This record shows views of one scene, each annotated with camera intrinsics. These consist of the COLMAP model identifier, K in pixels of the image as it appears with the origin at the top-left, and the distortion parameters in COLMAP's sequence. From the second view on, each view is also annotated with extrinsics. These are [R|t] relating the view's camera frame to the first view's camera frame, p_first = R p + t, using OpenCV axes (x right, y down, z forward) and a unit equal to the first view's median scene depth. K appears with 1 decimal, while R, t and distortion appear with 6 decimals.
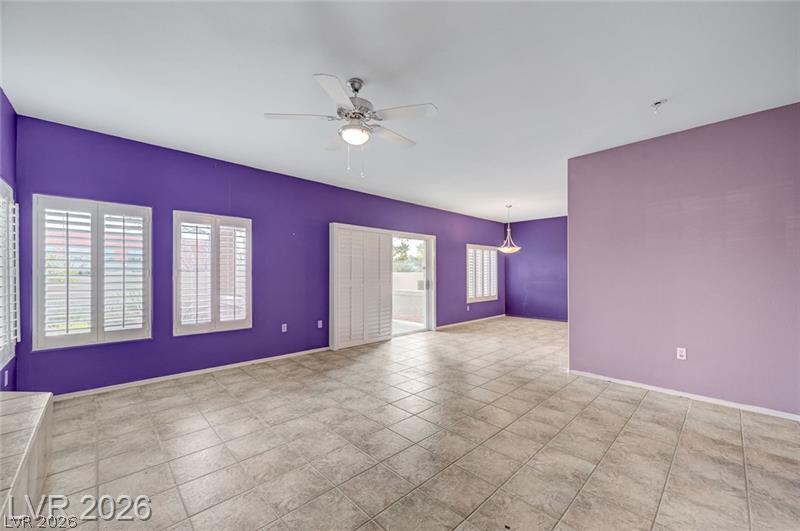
lens RADIAL K [[297.2, 0, 400.0], [0, 297.2, 265.5], [0, 0, 1]] dist [0.000776, 0.000182]
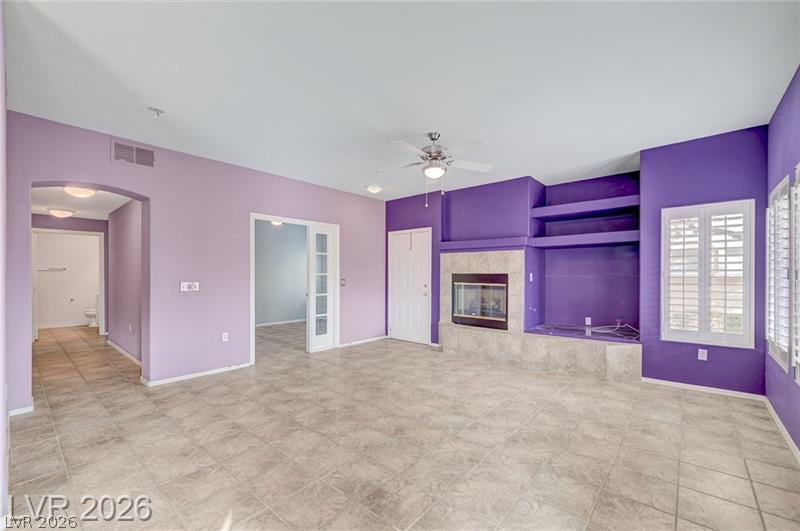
lens RADIAL K [[347.1, 0, 415.4], [0, 347.1, 273.7], [0, 0, 1]] dist [-0.001620, -0.000073]
pose [[-0.990087, -0.000710, -0.140450, 0.128446], [0.003248, 0.999604, -0.027949, 0.054135], [0.140414, -0.028128, -0.989693, 2.097465]]
